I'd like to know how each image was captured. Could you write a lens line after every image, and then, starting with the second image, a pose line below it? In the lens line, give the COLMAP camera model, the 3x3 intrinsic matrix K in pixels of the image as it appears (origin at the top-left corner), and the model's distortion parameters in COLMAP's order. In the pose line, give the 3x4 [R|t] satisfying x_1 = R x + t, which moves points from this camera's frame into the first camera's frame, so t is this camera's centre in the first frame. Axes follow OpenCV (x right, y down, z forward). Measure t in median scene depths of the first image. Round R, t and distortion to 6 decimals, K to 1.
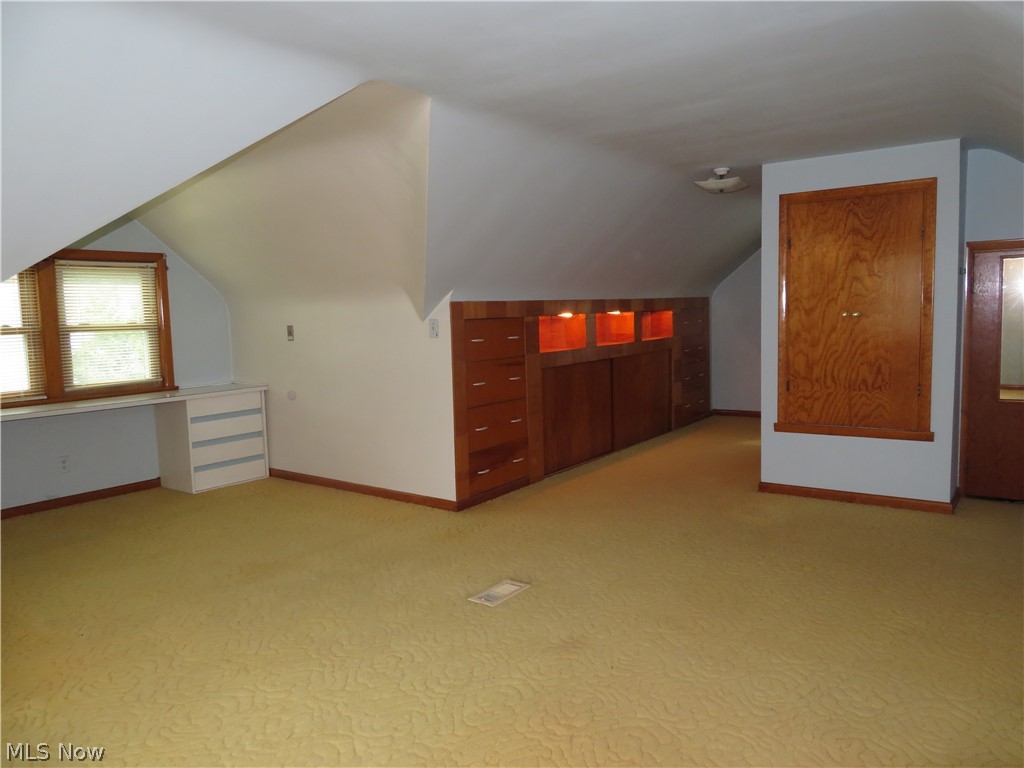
lens RADIAL K [[724.0, 0, 512.0], [0, 724.0, 384.0], [0, 0, 1]] dist [-0.019480, 0.003948]
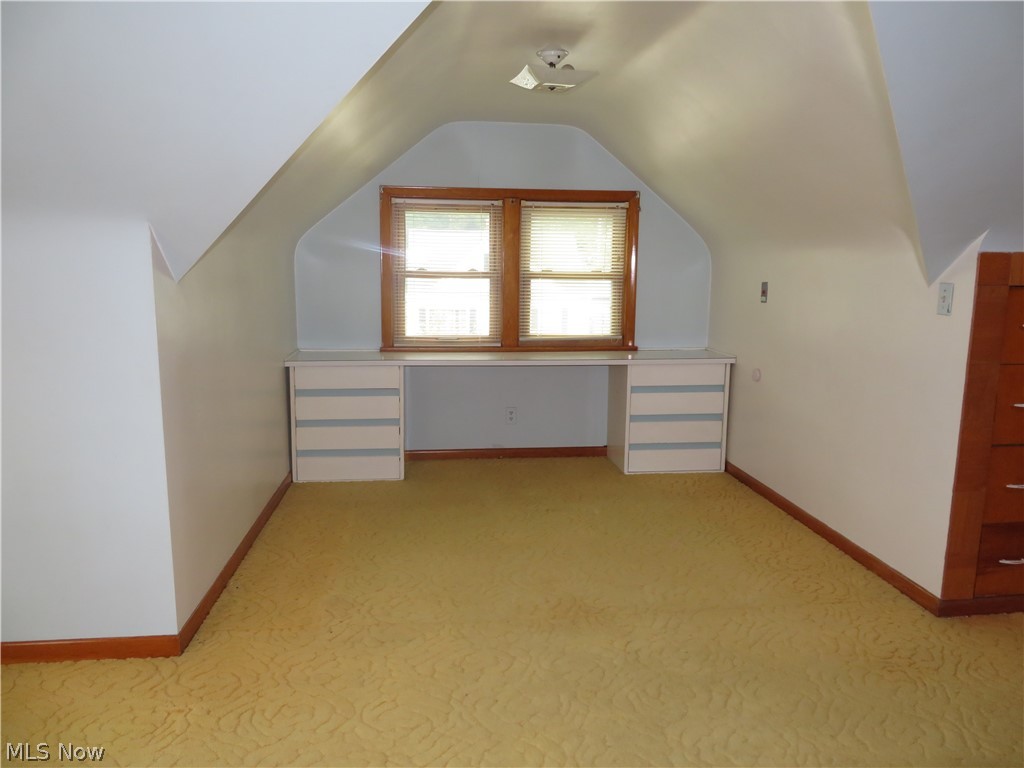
lens RADIAL K [[724.0, 0, 512.0], [0, 724.0, 384.0], [0, 0, 1]] dist [-0.019480, 0.003948]
pose [[0.678380, 0.144572, -0.720347, 0.071910], [-0.097906, 0.989493, 0.106387, -0.032489], [0.728159, -0.001645, 0.685406, 0.315334]]
